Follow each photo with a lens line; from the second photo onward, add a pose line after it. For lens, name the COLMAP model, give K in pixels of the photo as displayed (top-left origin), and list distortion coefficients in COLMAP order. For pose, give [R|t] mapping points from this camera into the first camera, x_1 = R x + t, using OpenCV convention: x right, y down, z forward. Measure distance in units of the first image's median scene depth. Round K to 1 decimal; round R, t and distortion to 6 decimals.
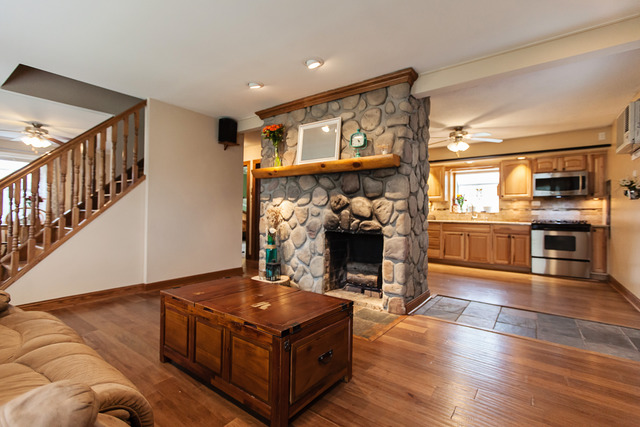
lens RADIAL K [[289.7, 0, 322.1], [0, 289.7, 211.4], [0, 0, 1]] dist [-0.002636, -0.000614]
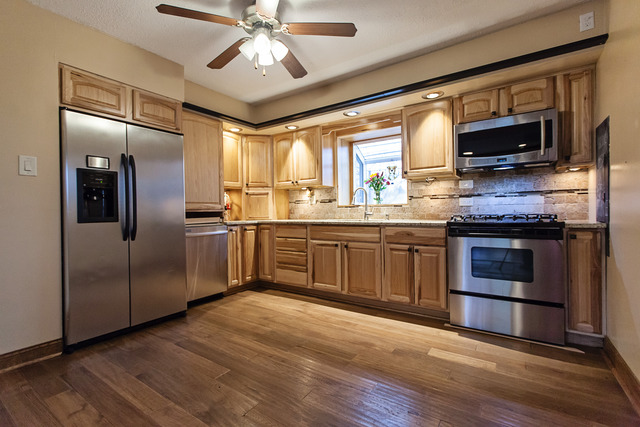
lens RADIAL K [[291.3, 0, 320.0], [0, 291.3, 213.5], [0, 0, 1]] dist [0.000533, -0.000099]
pose [[0.998700, -0.026588, 0.043482, 0.476699], [0.026067, 0.999582, 0.012513, 0.013246], [-0.043797, -0.011363, 0.998976, 0.507006]]
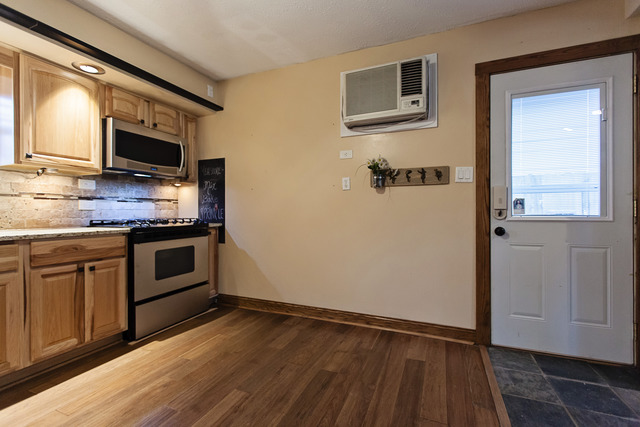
lens RADIAL K [[291.3, 0, 320.0], [0, 291.3, 213.5], [0, 0, 1]] dist [0.000533, -0.000099]
pose [[-0.240279, -0.017890, 0.970539, 0.221110], [-0.005392, 0.999839, 0.017096, 0.008470], [-0.970689, -0.001125, -0.240337, 0.811007]]
